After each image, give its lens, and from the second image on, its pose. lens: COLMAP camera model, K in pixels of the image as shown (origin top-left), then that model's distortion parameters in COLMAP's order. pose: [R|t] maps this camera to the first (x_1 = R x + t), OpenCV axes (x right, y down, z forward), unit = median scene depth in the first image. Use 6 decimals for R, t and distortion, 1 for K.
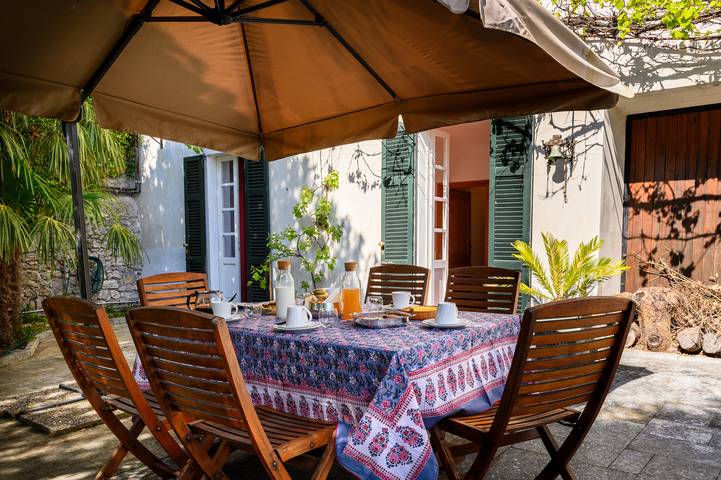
lens RADIAL K [[622.2, 0, 360.5], [0, 622.2, 240.0], [0, 0, 1]] dist [0.008017, -0.001174]
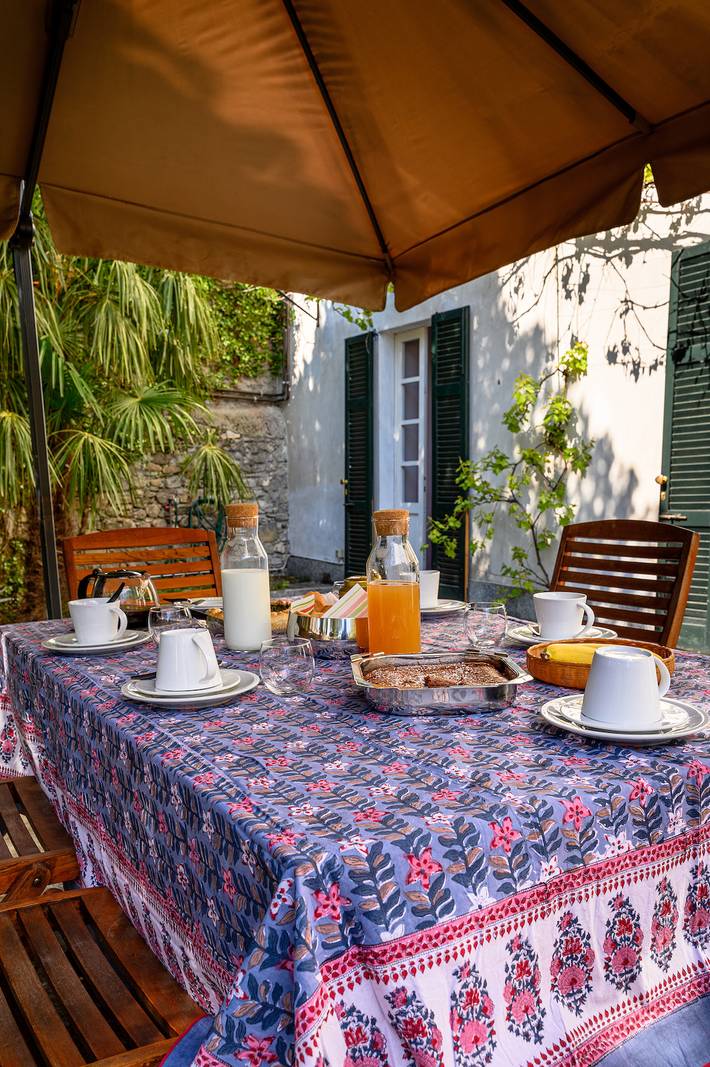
lens RADIAL K [[920.8, 0, 355.3], [0, 920.8, 555.0], [0, 0, 1]] dist [0.008017, -0.001174]
pose [[0.938714, 0.032079, -0.343202, 0.056982], [-0.003929, 0.996591, 0.082404, 0.006514], [0.344675, -0.076005, 0.935640, 0.185831]]
